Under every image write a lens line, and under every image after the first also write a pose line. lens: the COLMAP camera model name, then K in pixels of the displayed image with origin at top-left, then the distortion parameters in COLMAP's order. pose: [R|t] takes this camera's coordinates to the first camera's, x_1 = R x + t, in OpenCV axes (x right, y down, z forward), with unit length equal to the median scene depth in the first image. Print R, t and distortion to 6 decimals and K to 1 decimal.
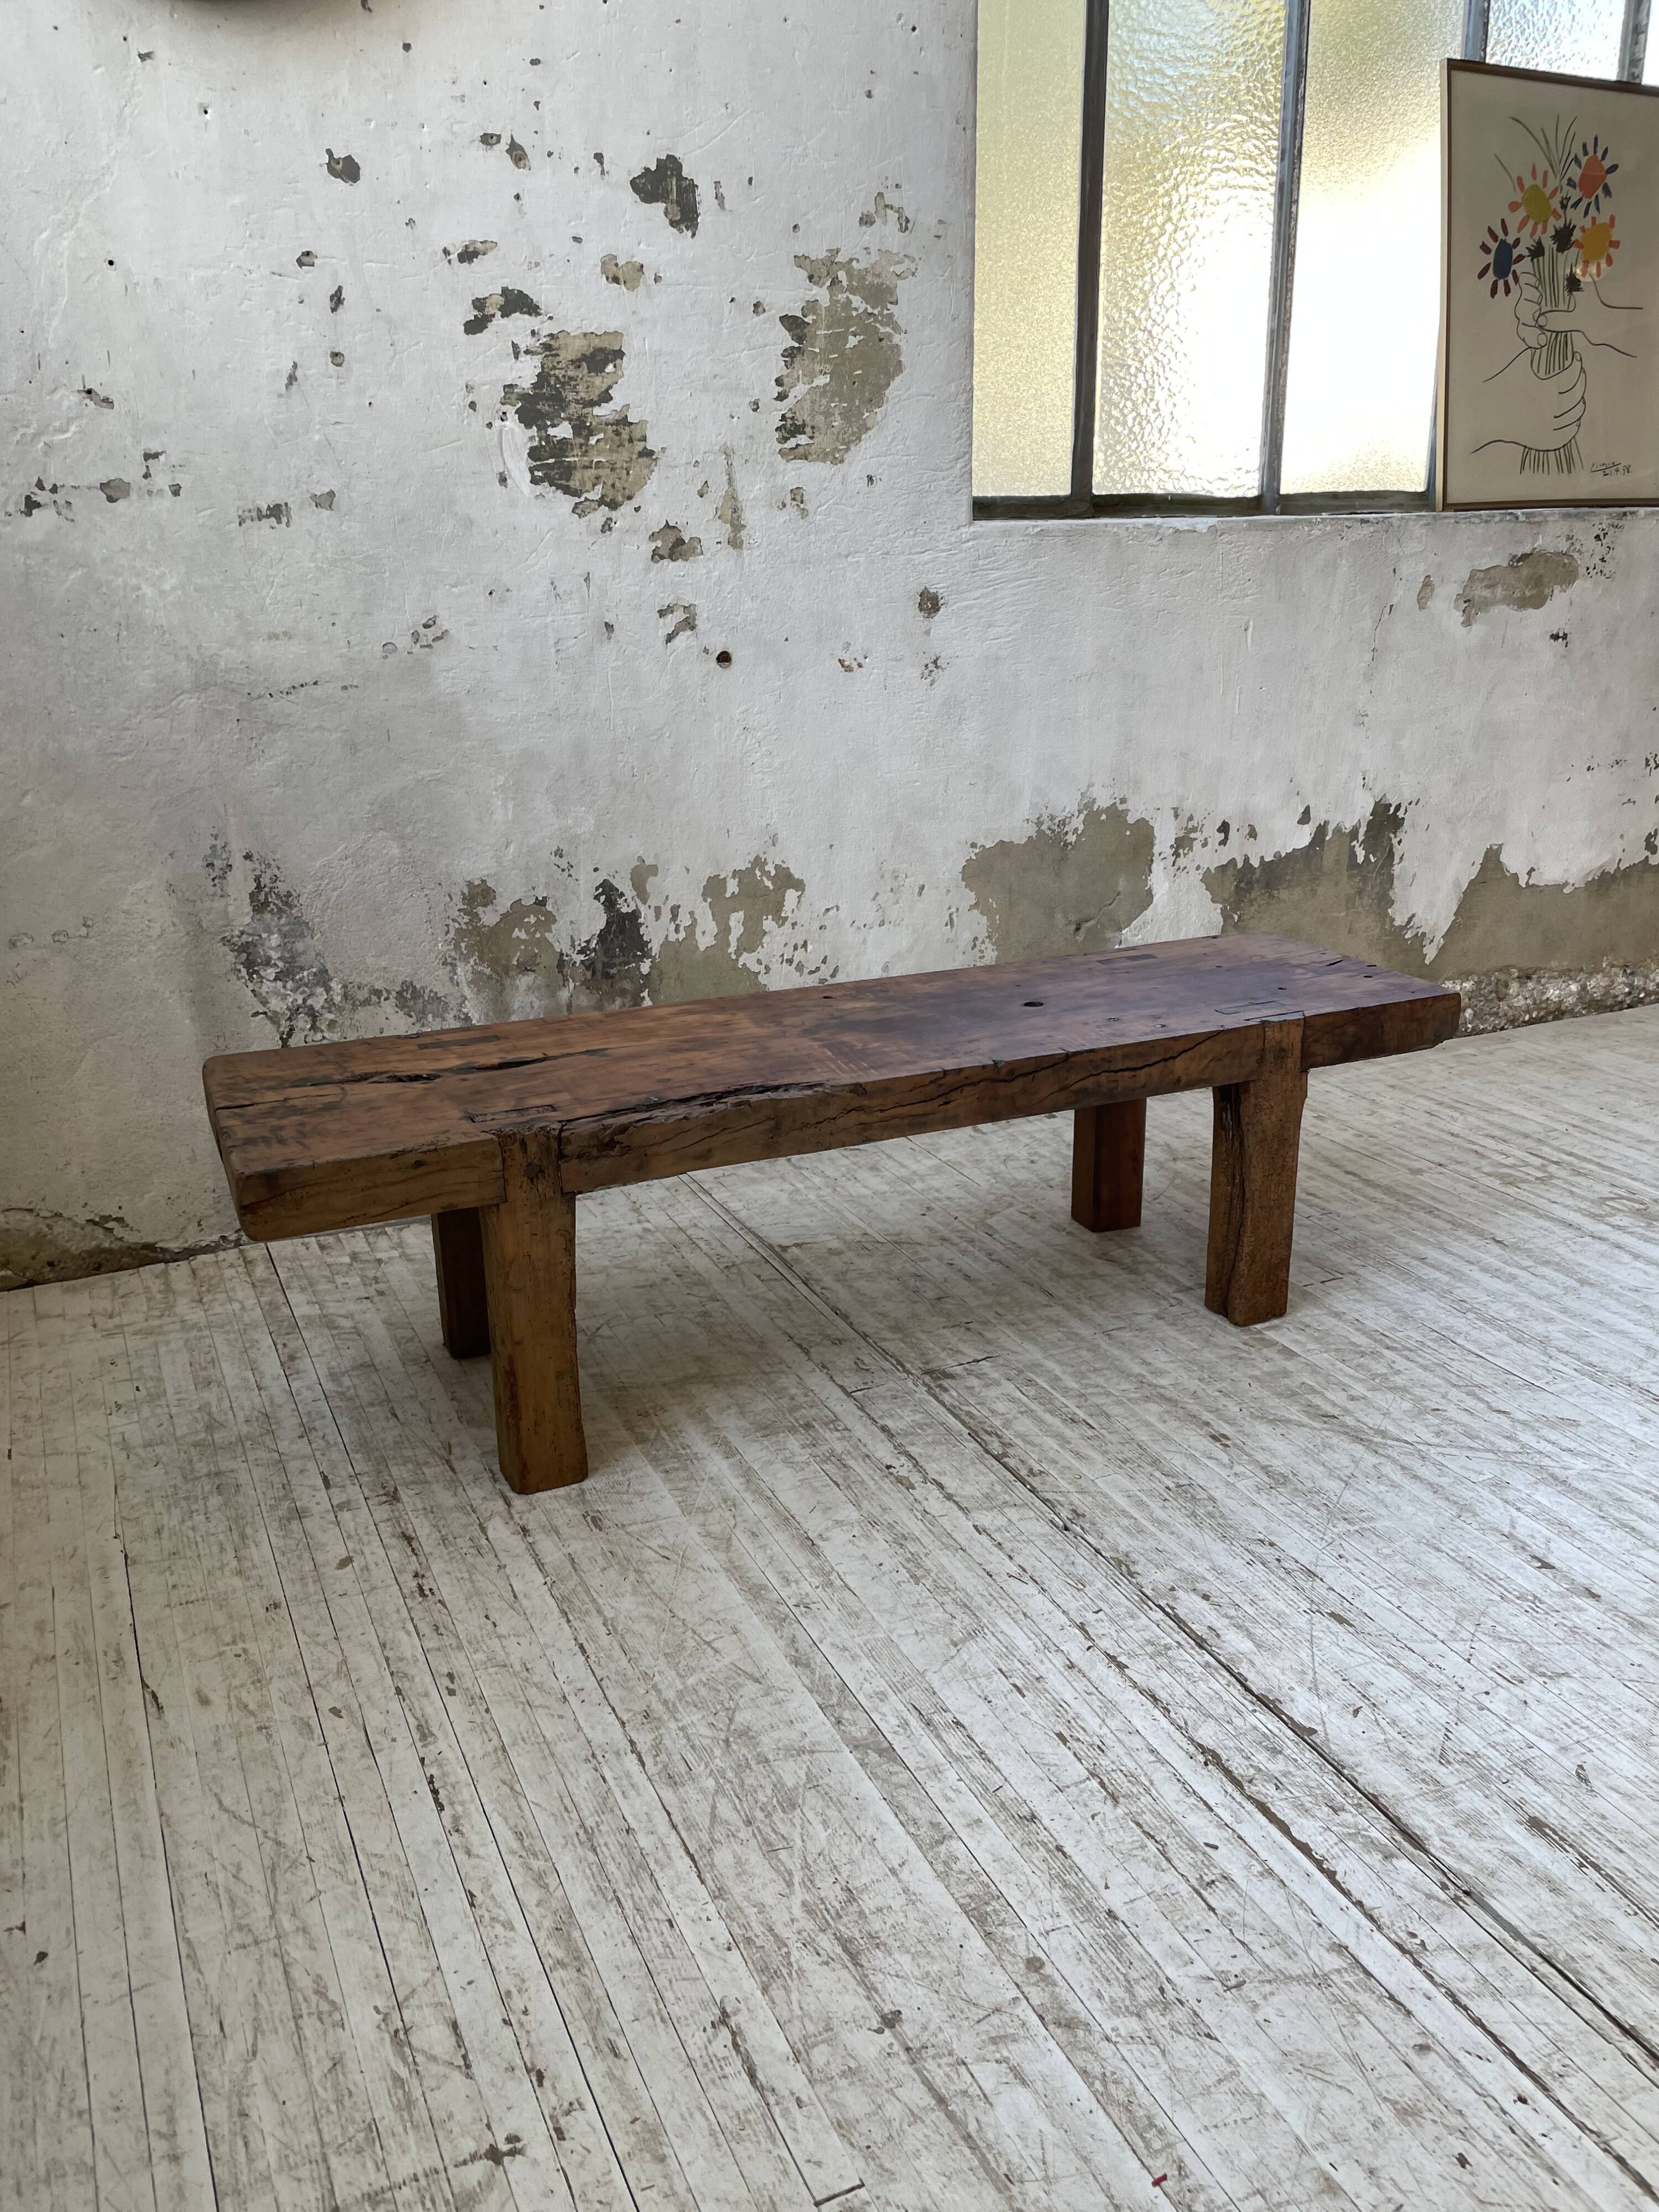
lens RADIAL K [[1679.6, 0, 845.7], [0, 1679.6, 1105.1], [0, 0, 1]] dist [0.089383, -0.122580]
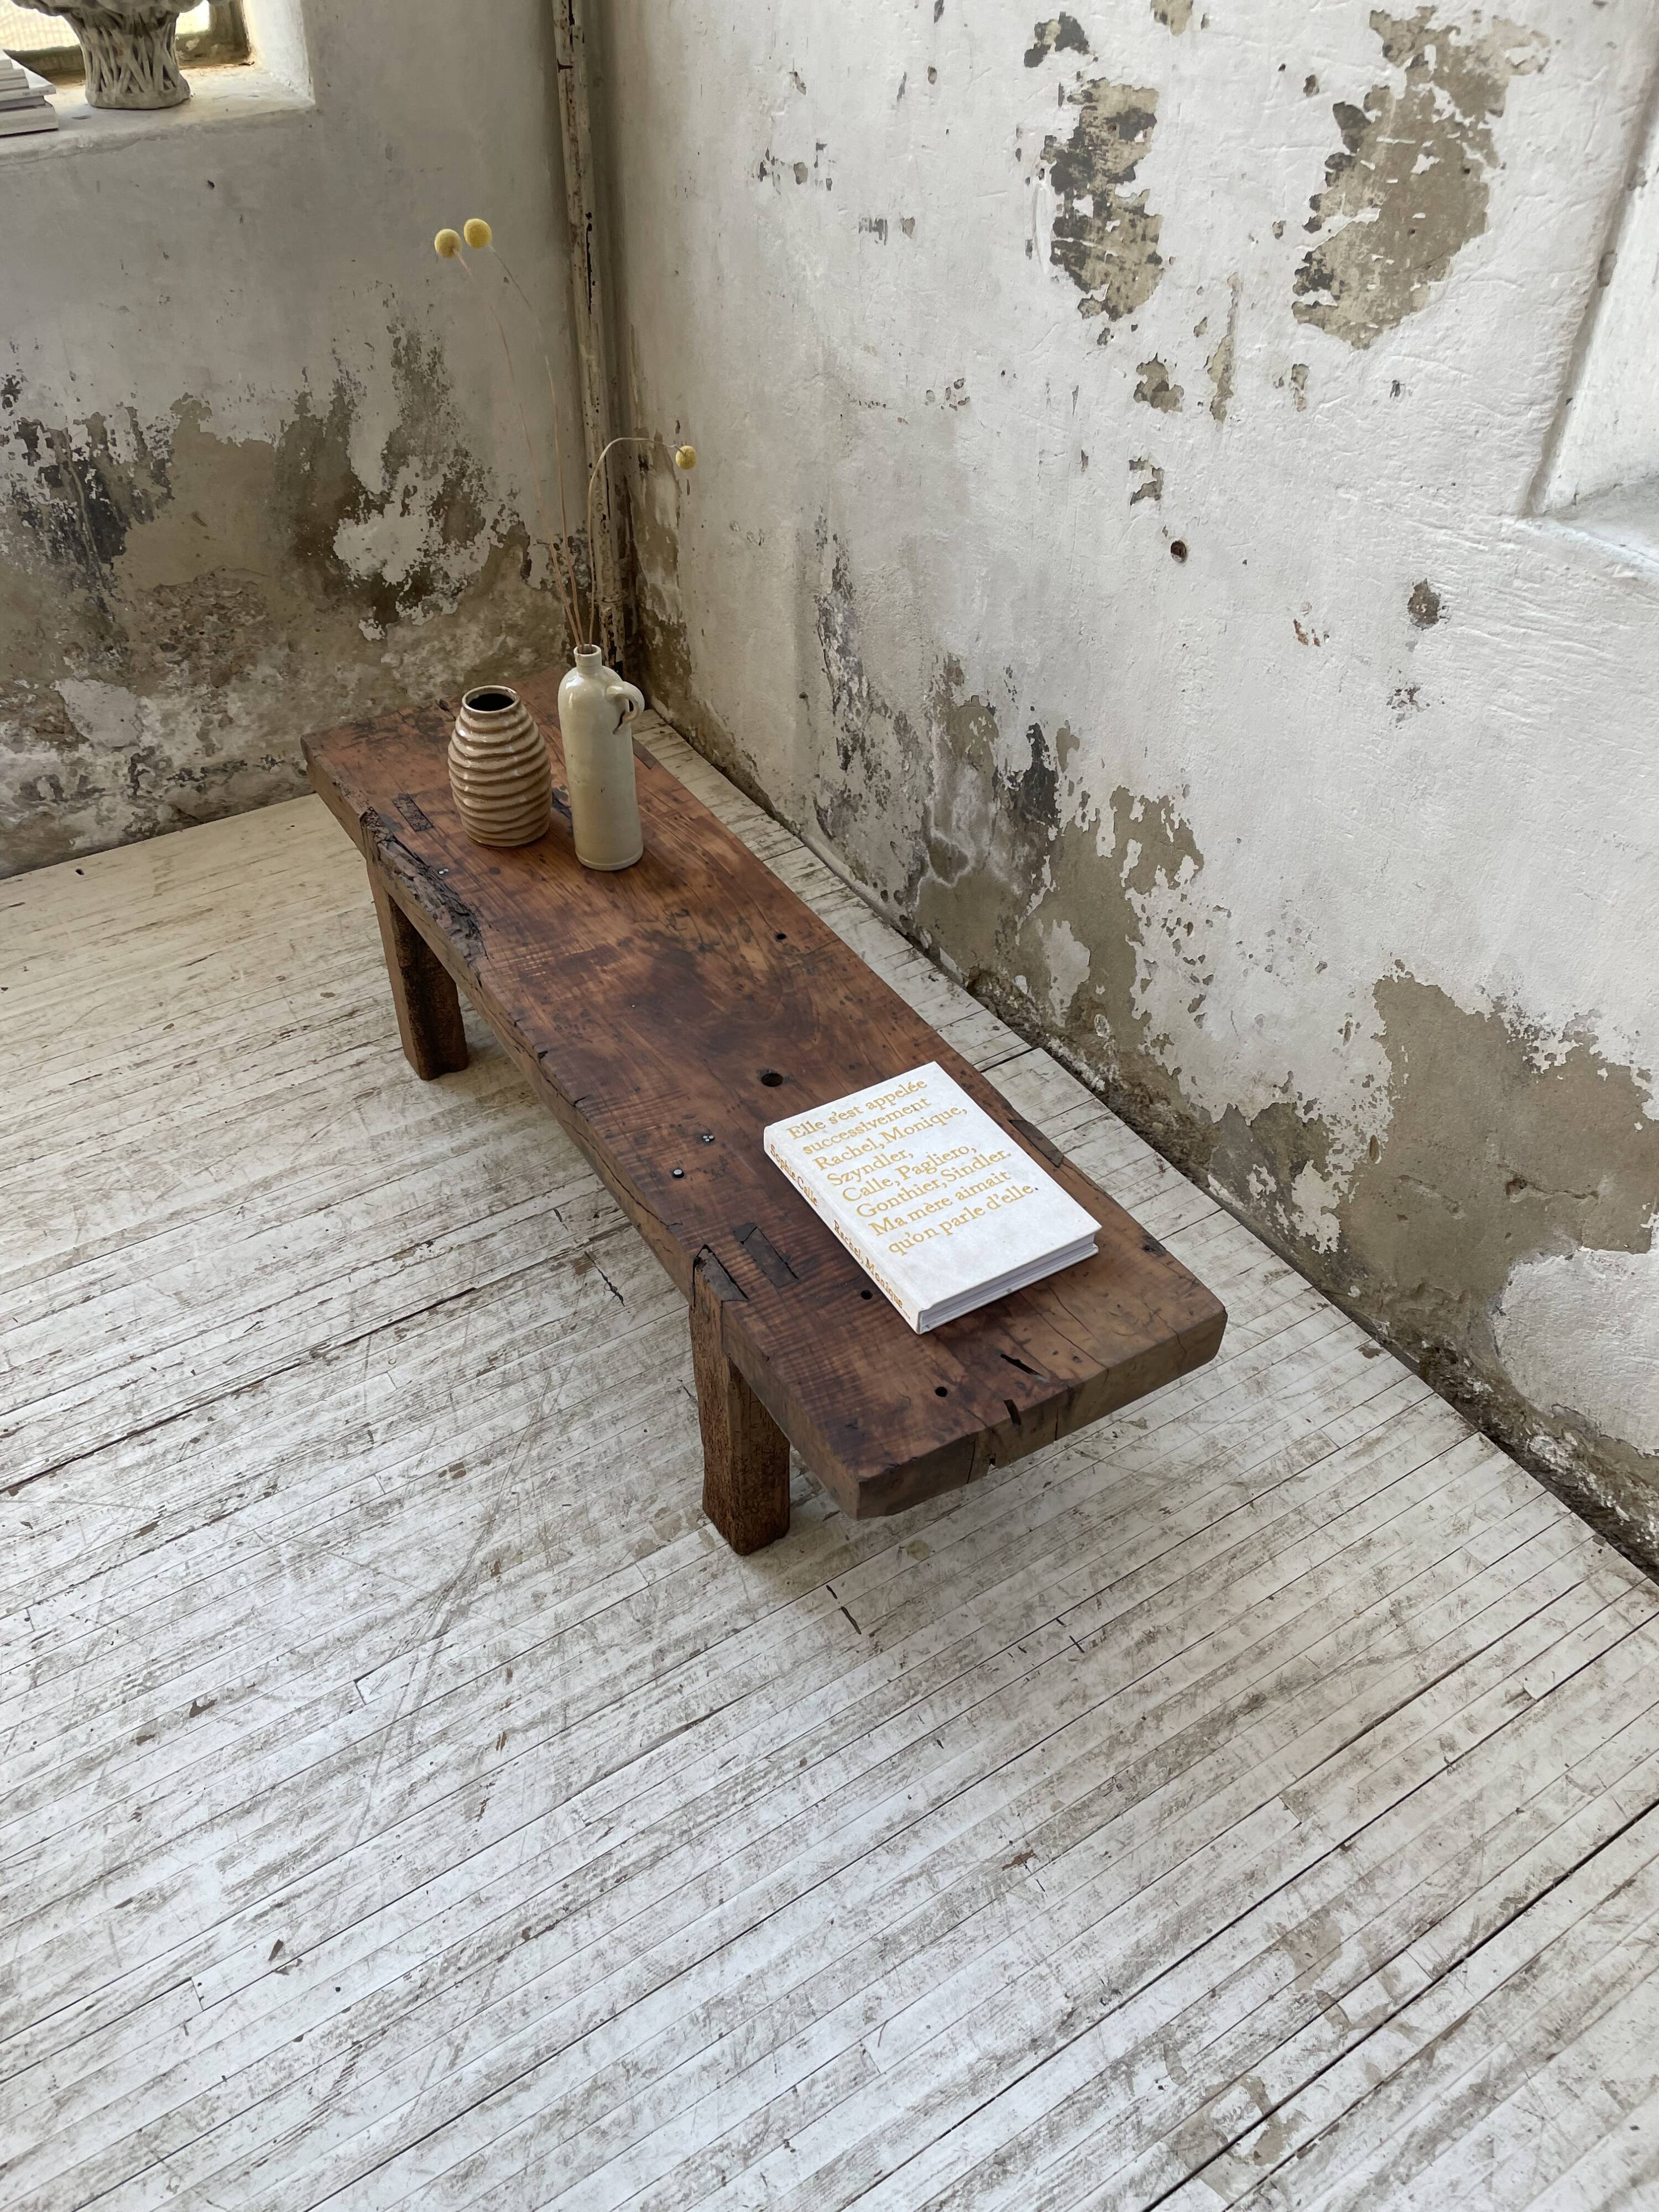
lens RADIAL K [[1679.6, 0, 805.5], [0, 1679.6, 1120.9], [0, 0, 1]] dist [0.089383, -0.122580]
pose [[0.117119, 0.668582, -0.734358, 0.705130], [-0.330581, 0.723523, 0.605995, -0.530314], [0.936482, 0.171791, 0.305759, 0.703665]]
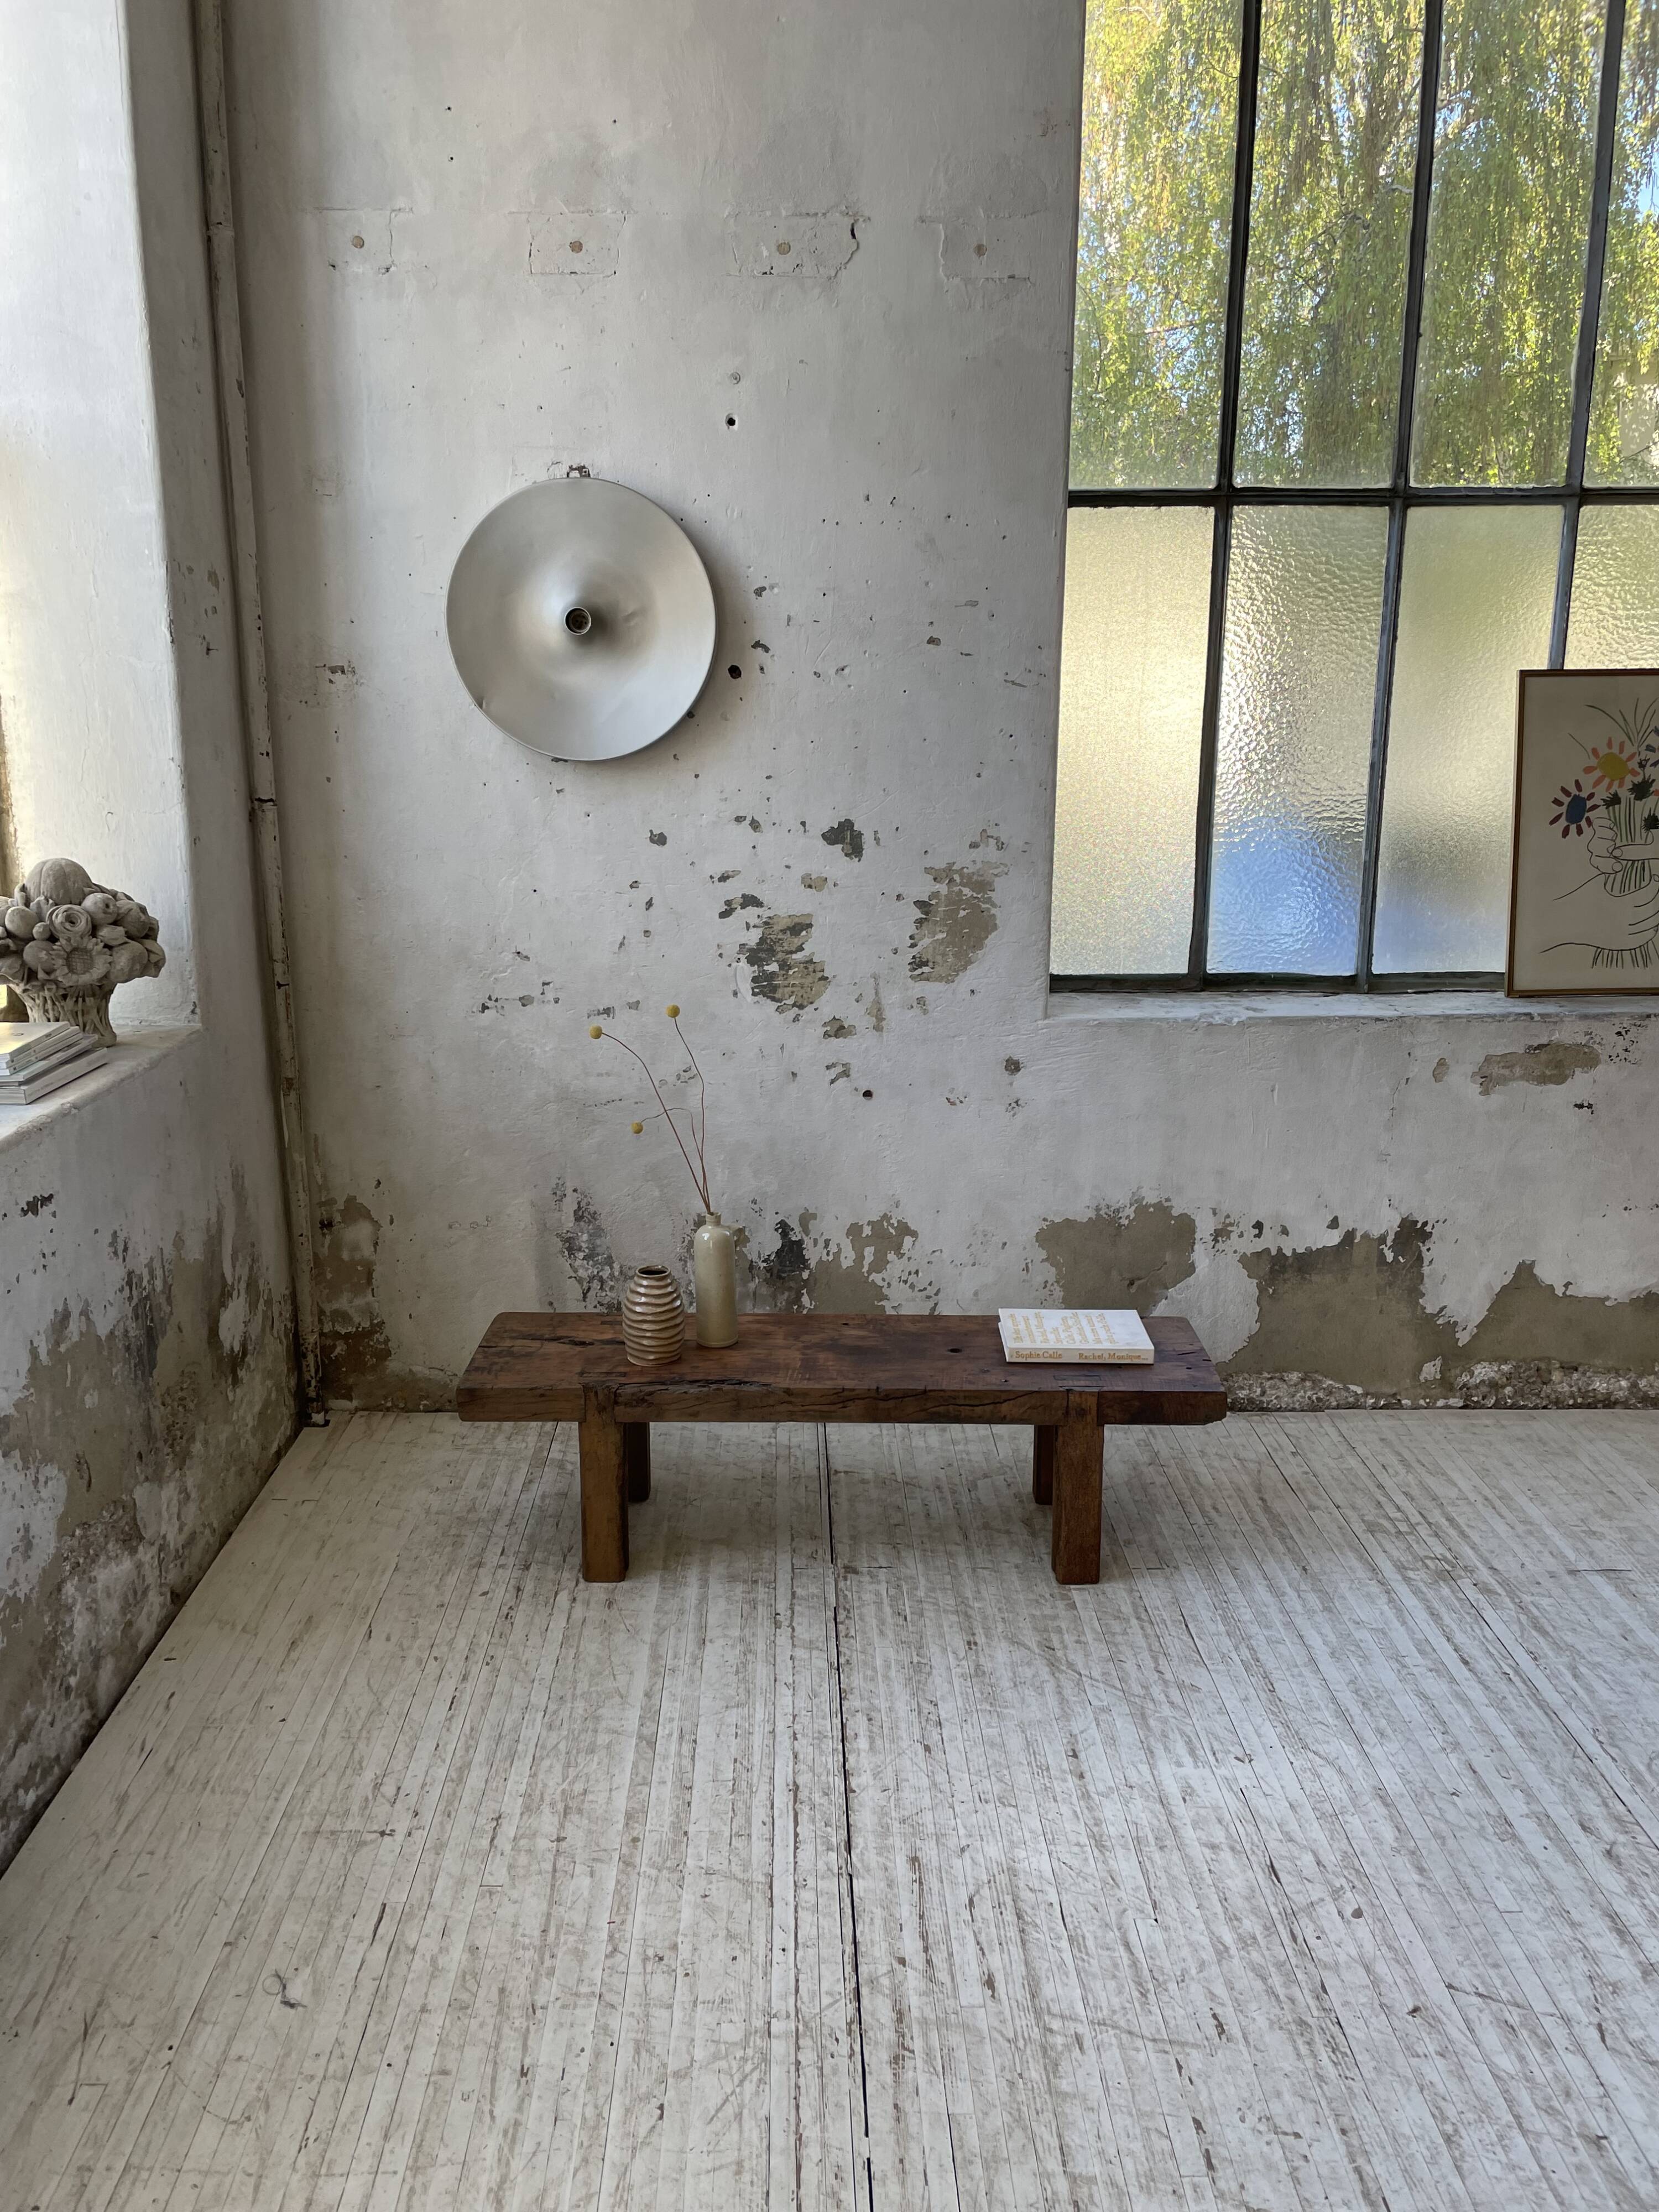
lens RADIAL K [[1679.6, 0, 819.2], [0, 1679.6, 1092.8], [0, 0, 1]] dist [0.089383, -0.122580]
pose [[0.909027, 0.105007, -0.403291, 0.573328], [-0.145009, 0.986960, -0.069874, -0.160248], [0.390695, 0.121998, 0.912400, -0.512212]]
